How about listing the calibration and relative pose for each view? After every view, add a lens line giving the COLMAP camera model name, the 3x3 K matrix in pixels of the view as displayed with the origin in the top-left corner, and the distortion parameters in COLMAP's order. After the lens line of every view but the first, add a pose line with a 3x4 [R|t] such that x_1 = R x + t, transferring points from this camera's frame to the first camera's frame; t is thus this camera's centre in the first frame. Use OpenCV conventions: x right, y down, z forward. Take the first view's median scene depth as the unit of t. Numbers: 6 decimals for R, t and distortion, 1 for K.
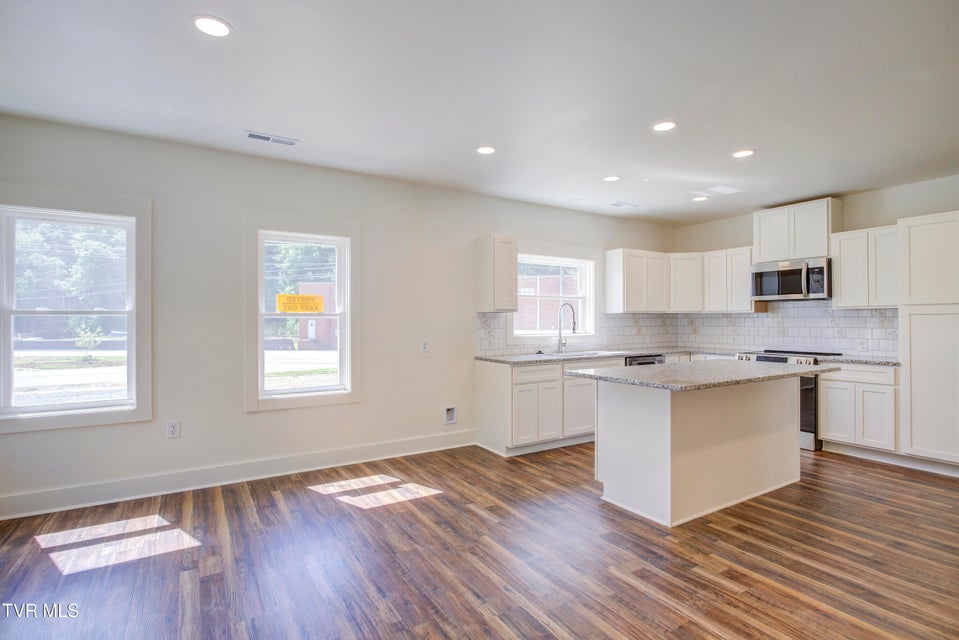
lens RADIAL K [[470.6, 0, 477.7], [0, 470.6, 319.9], [0, 0, 1]] dist [-0.015813, 0.004021]
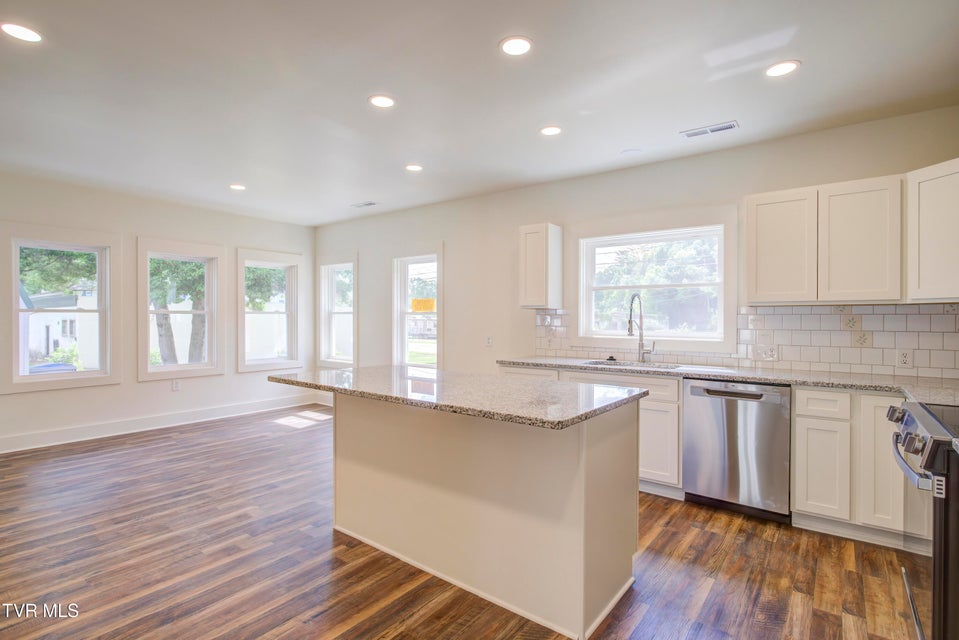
lens RADIAL K [[470.6, 0, 475.0], [0, 470.6, 319.0], [0, 0, 1]] dist [-0.015813, 0.004021]
pose [[0.352828, 0.005825, -0.935670, 0.932079], [-0.006333, 0.999973, 0.003837, 0.001941], [0.935667, 0.004571, 0.352856, 0.607298]]
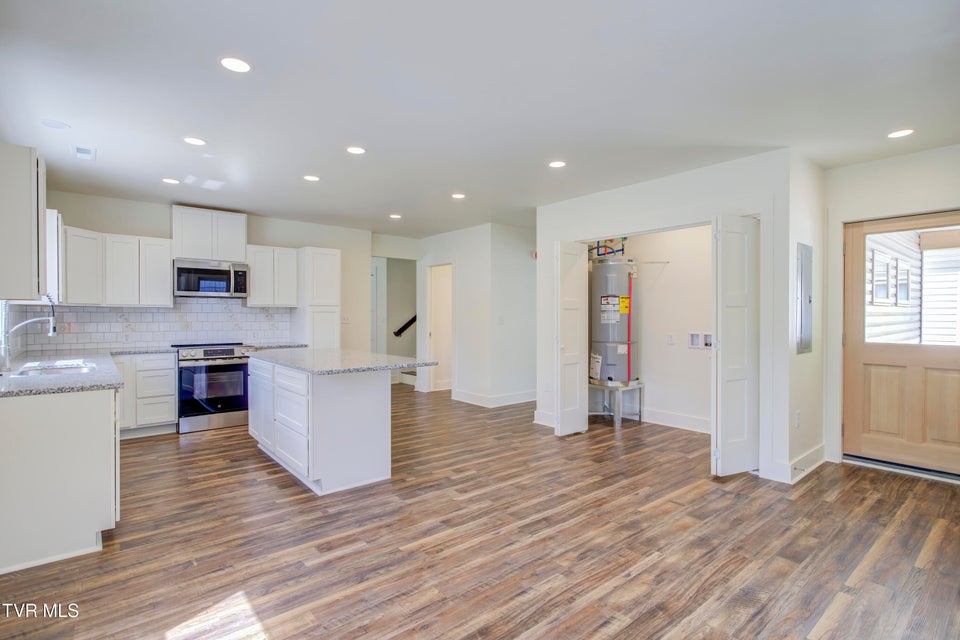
lens RADIAL K [[471.1, 0, 481.7], [0, 471.1, 319.6], [0, 0, 1]] dist [-0.015813, 0.004021]
pose [[-0.148461, -0.007661, 0.988889, -0.581019], [-0.001243, 0.999971, 0.007561, 0.001420], [-0.988917, -0.000107, -0.148466, 0.617538]]
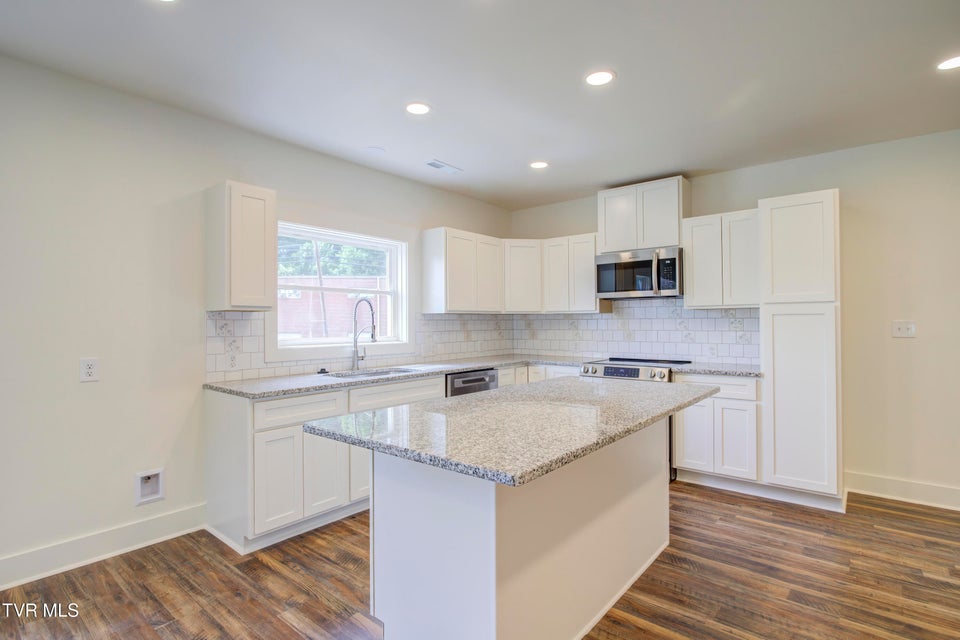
lens RADIAL K [[471.1, 0, 483.1], [0, 471.1, 322.1], [0, 0, 1]] dist [-0.015813, 0.004021]
pose [[0.945142, -0.002687, 0.326648, 0.153141], [0.002951, 0.999996, -0.000311, -0.000044], [-0.326646, 0.001258, 0.945146, 0.343195]]
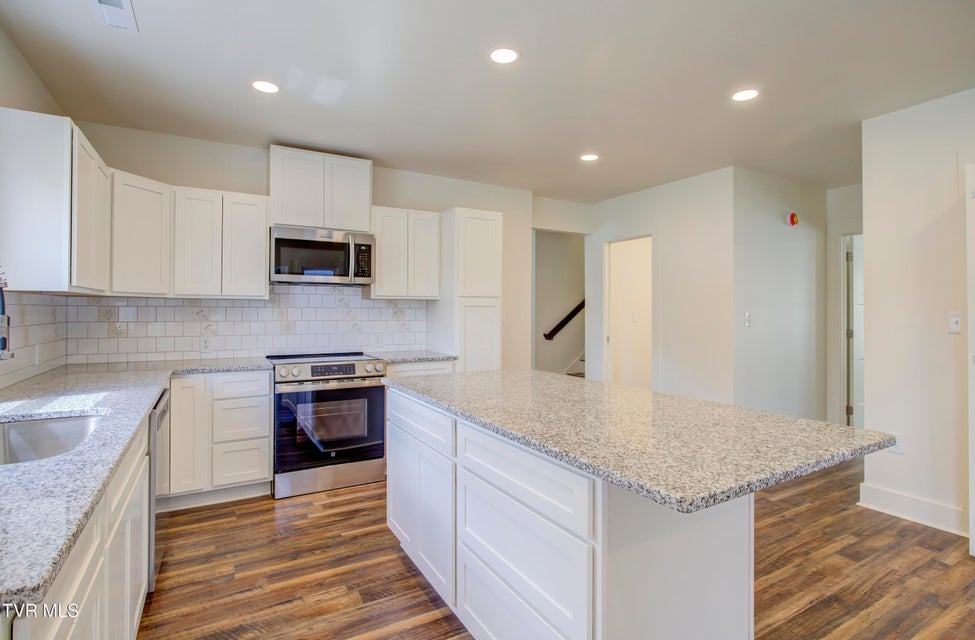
lens RADIAL K [[478.5, 0, 483.4], [0, 478.5, 305.8], [0, 0, 1]] dist [-0.015813, 0.004021]
pose [[0.027457, 0.013275, 0.999535, -0.073297], [-0.004024, 0.999905, -0.013169, 0.000478], [-0.999615, -0.003661, 0.027508, 0.836681]]
